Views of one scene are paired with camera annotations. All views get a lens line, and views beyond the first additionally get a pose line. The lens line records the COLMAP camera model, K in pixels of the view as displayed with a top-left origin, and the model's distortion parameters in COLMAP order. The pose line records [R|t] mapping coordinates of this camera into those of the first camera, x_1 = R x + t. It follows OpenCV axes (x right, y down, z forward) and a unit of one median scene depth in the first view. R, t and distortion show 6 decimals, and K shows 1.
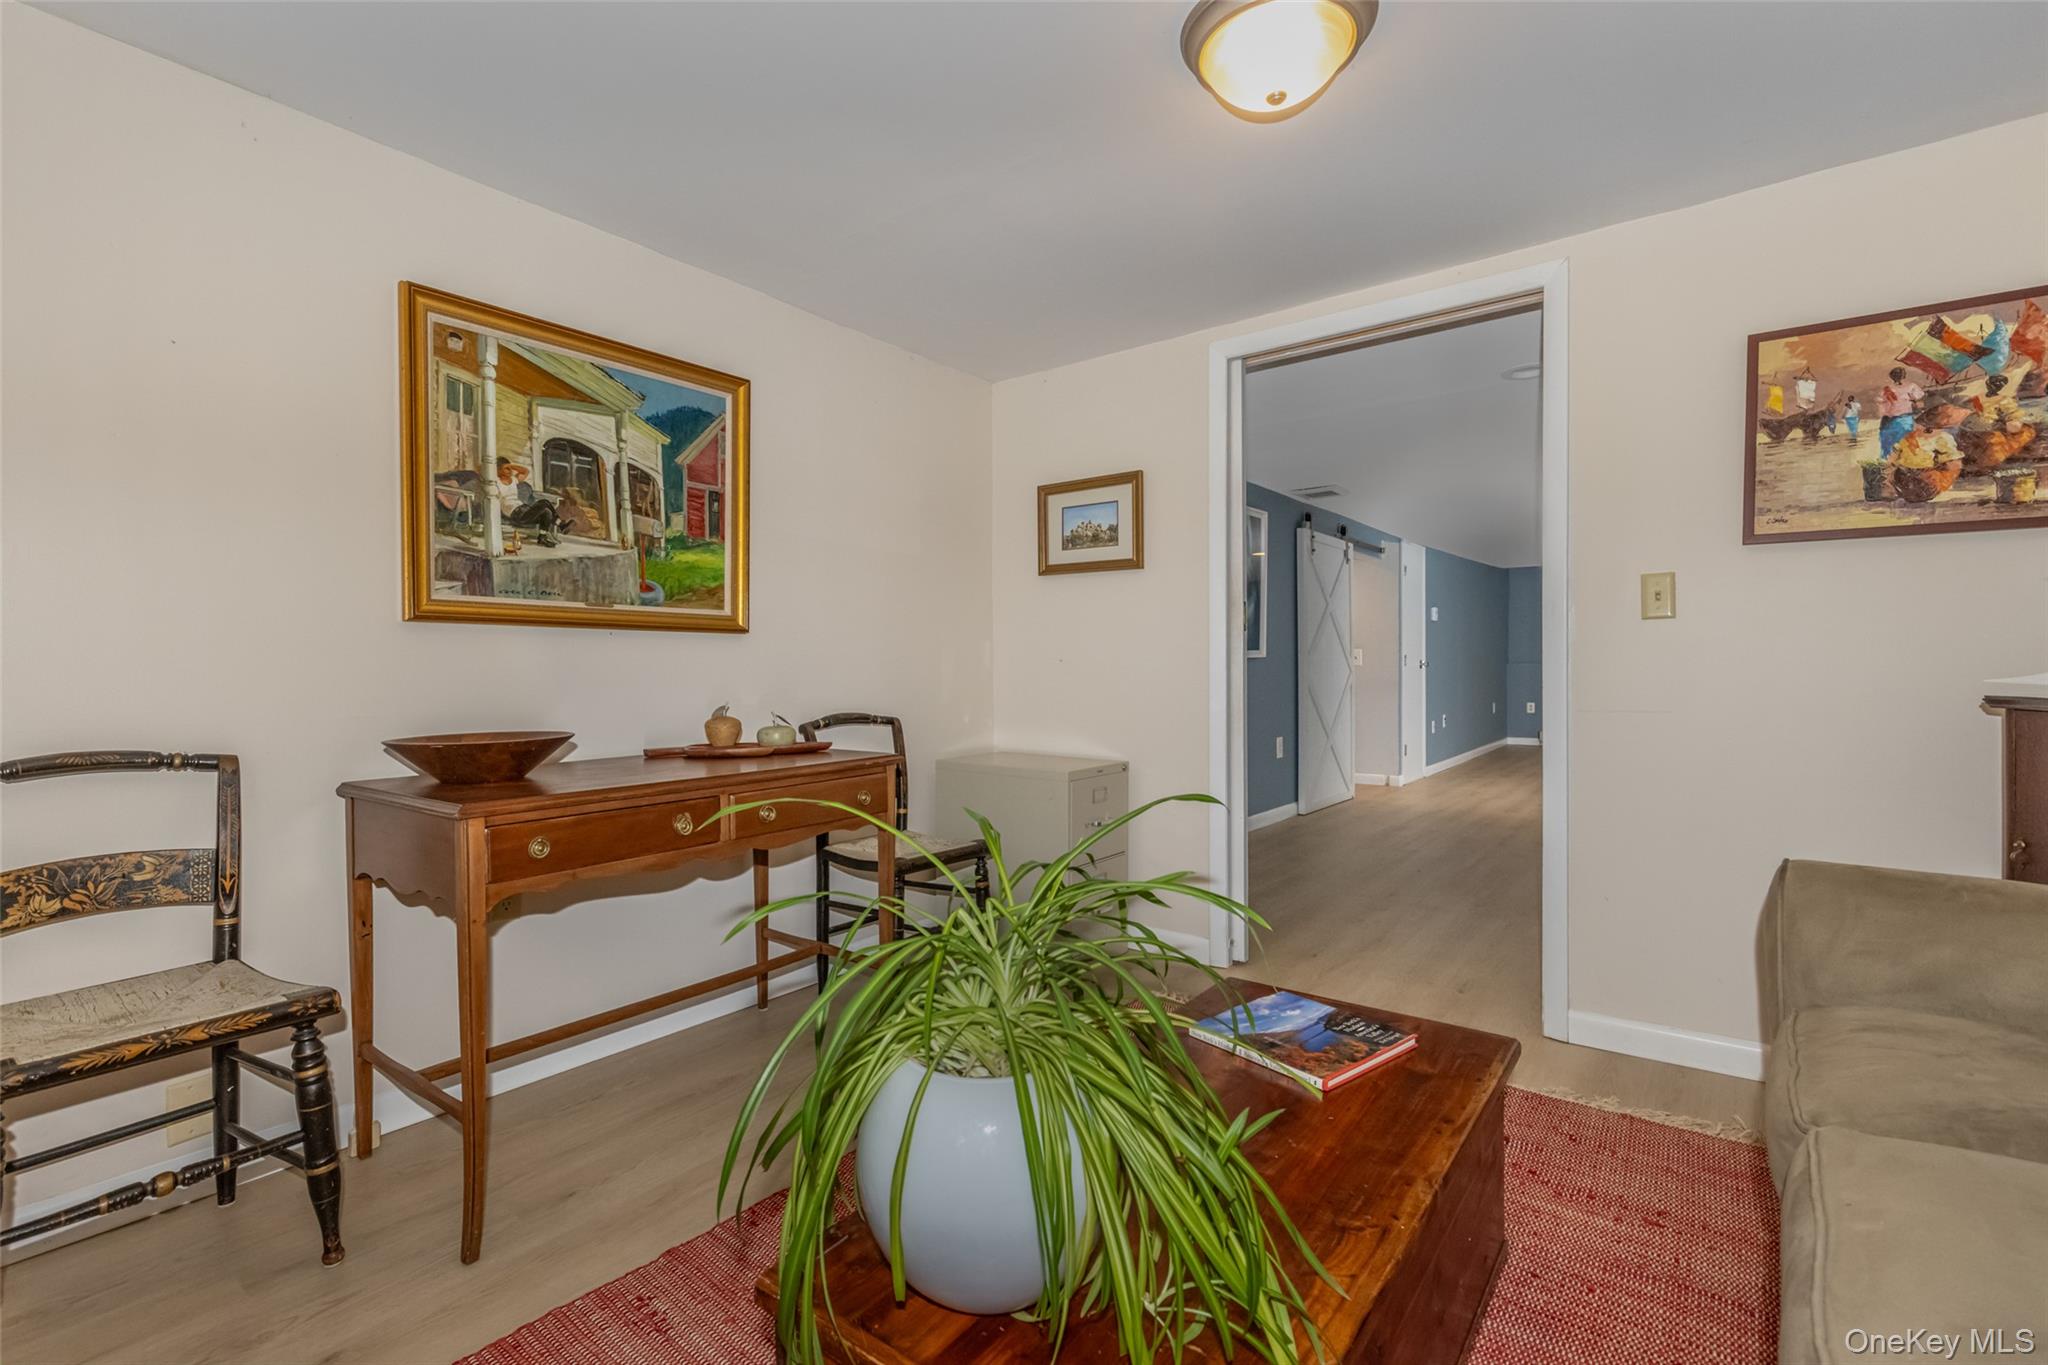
lens RADIAL K [[917.9, 0, 1013.6], [0, 917.9, 681.3], [0, 0, 1]] dist [0.003050, 0.000689]
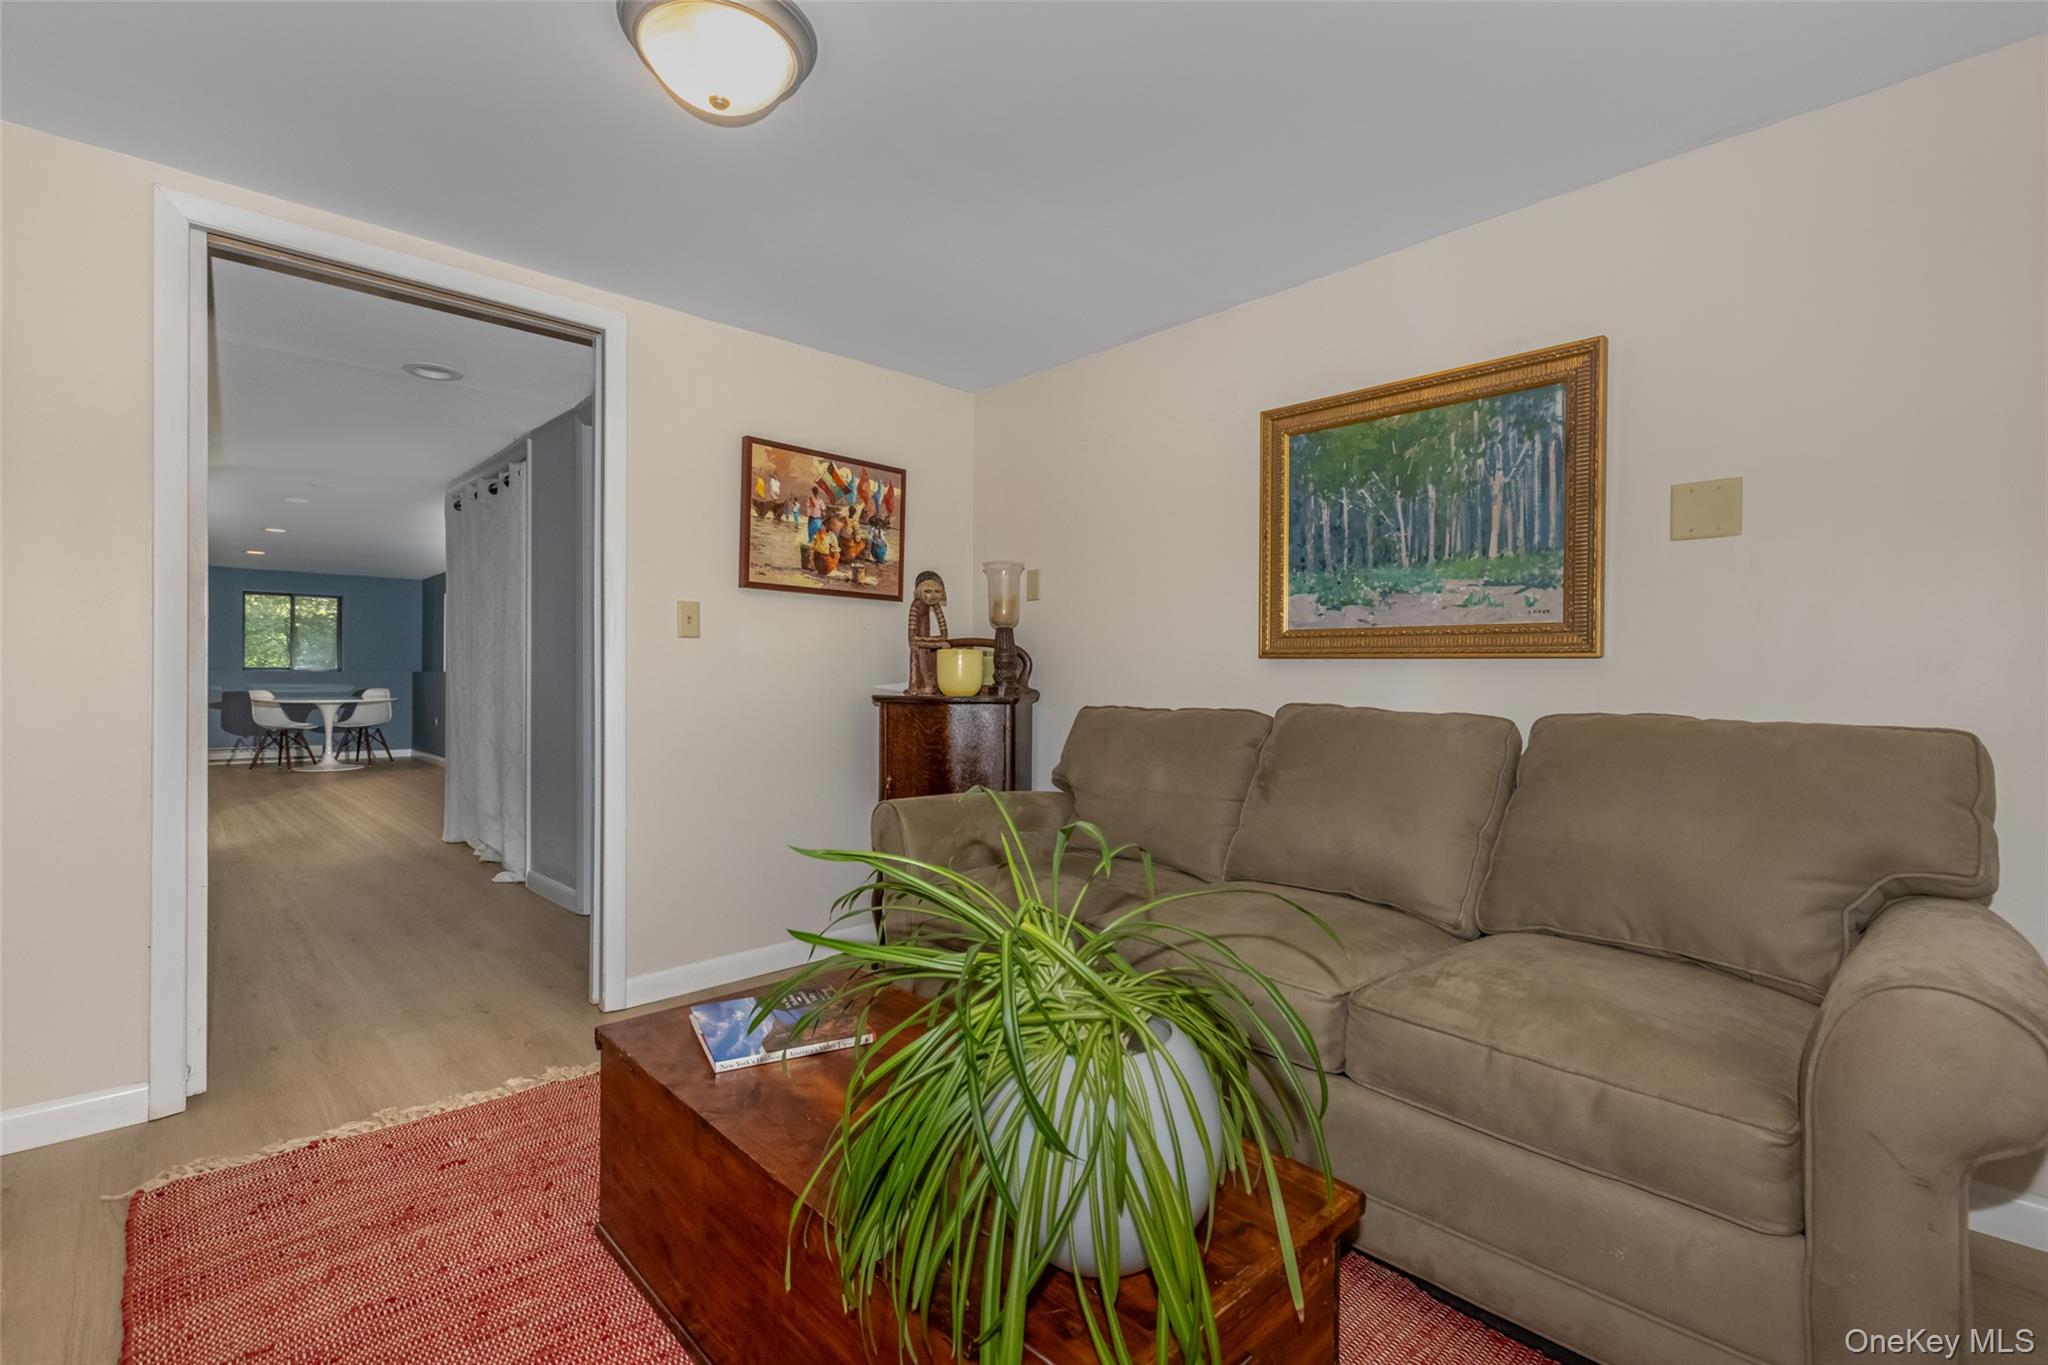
lens RADIAL K [[917.9, 0, 1013.6], [0, 917.9, 681.3], [0, 0, 1]] dist [0.003050, 0.000689]
pose [[0.148952, 0.002162, 0.988842, -0.497896], [0.008021, 0.999962, -0.003395, -0.002350], [-0.988812, 0.008437, 0.148929, 0.411468]]
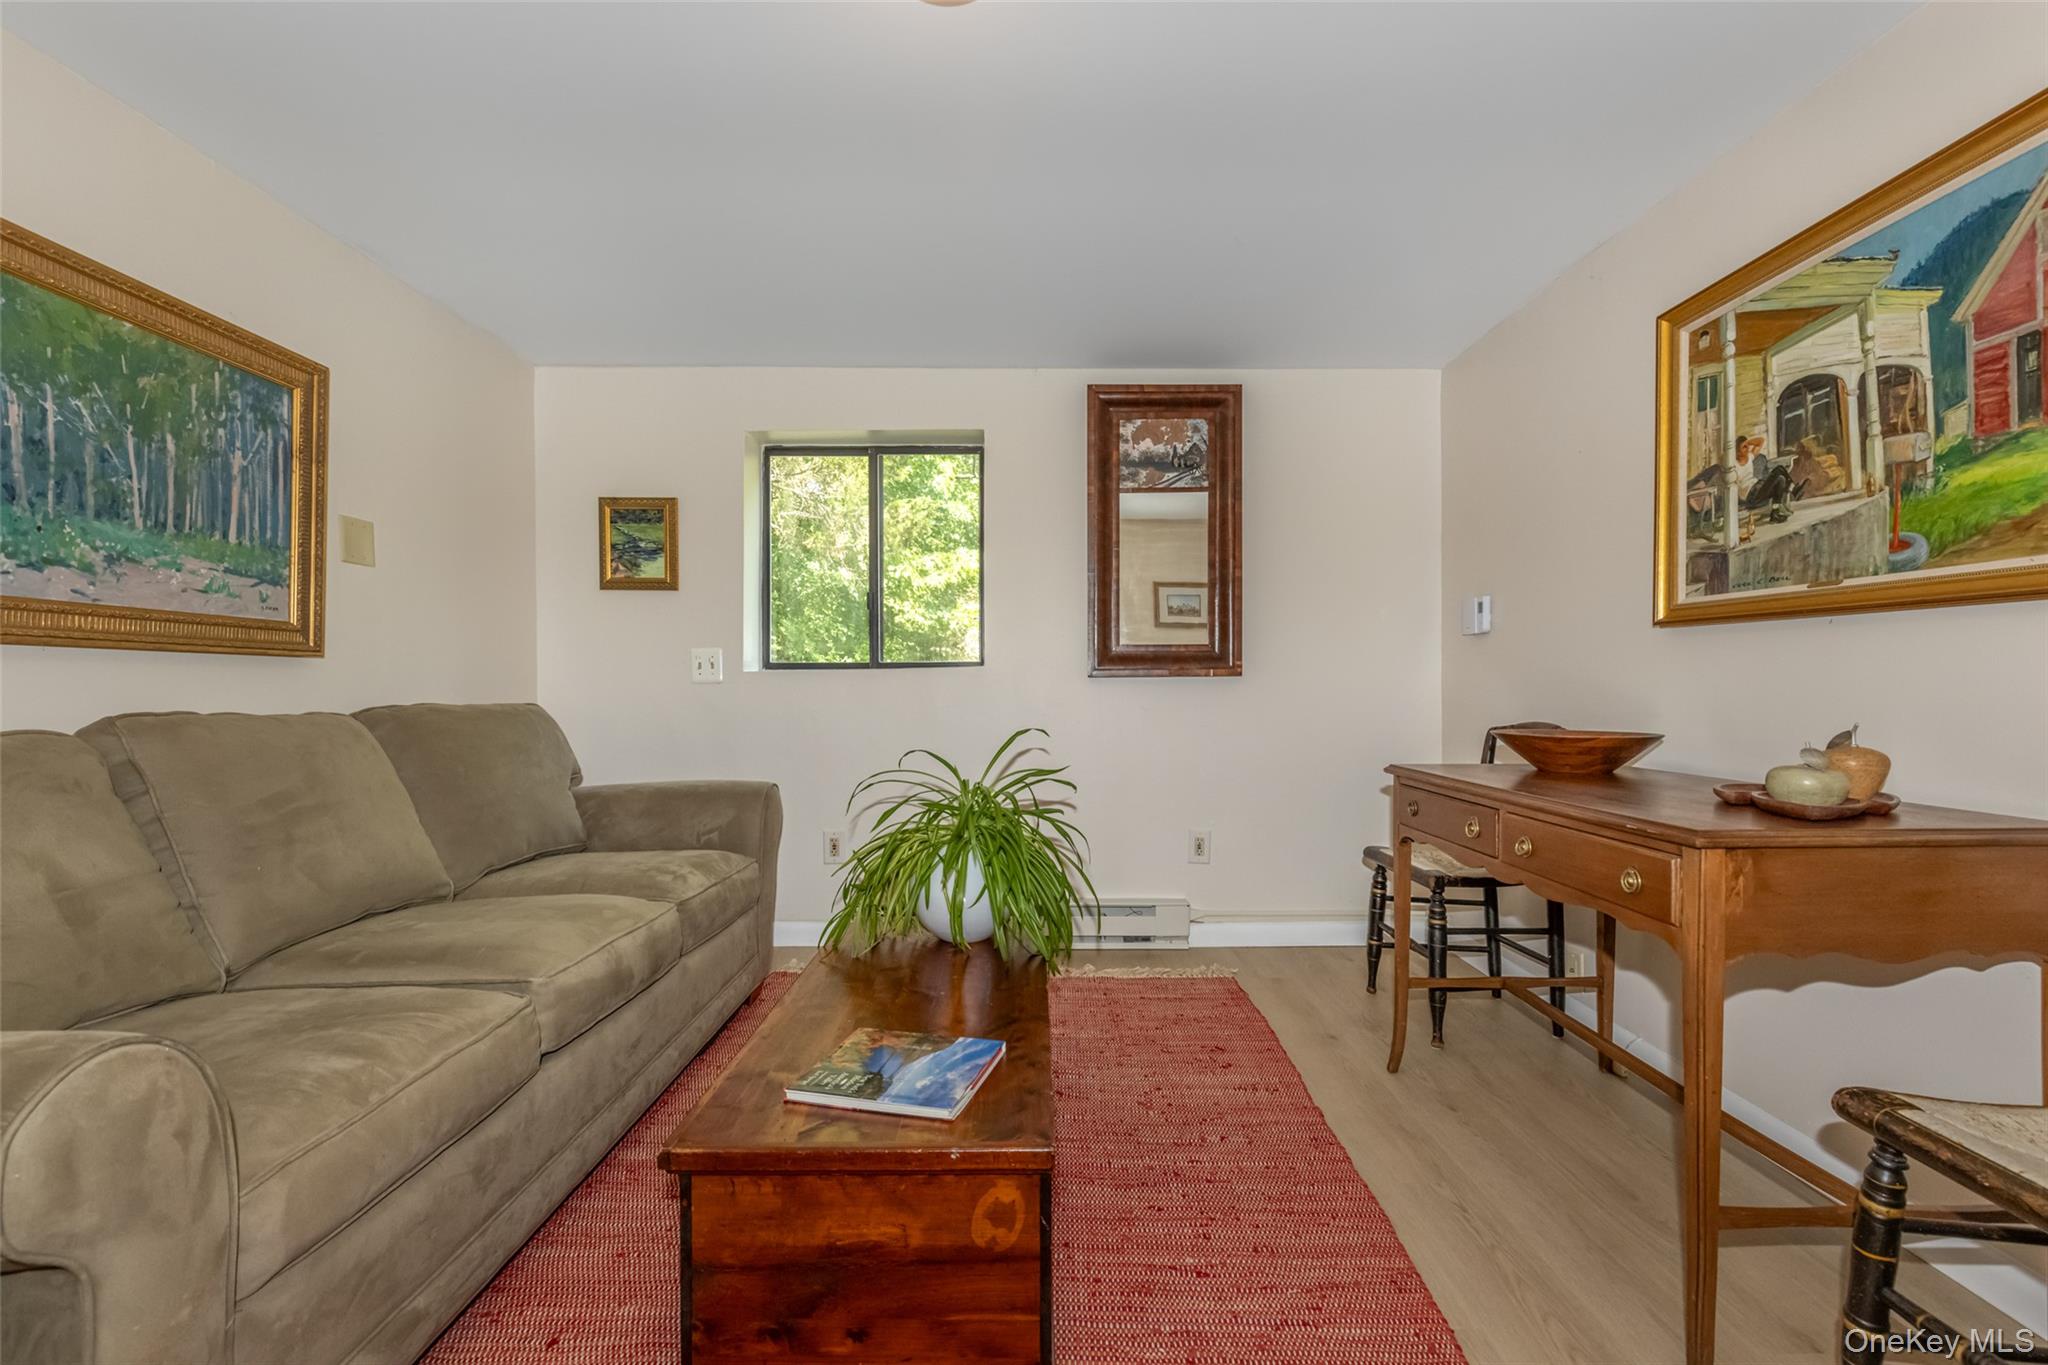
lens RADIAL K [[917.9, 0, 1013.6], [0, 917.9, 681.3], [0, 0, 1]] dist [0.003050, 0.000689]
pose [[-0.800138, 0.007091, -0.599774, 0.551408], [-0.001828, 0.999897, 0.014260, -0.014753], [0.599813, 0.012506, -0.800042, 1.280594]]
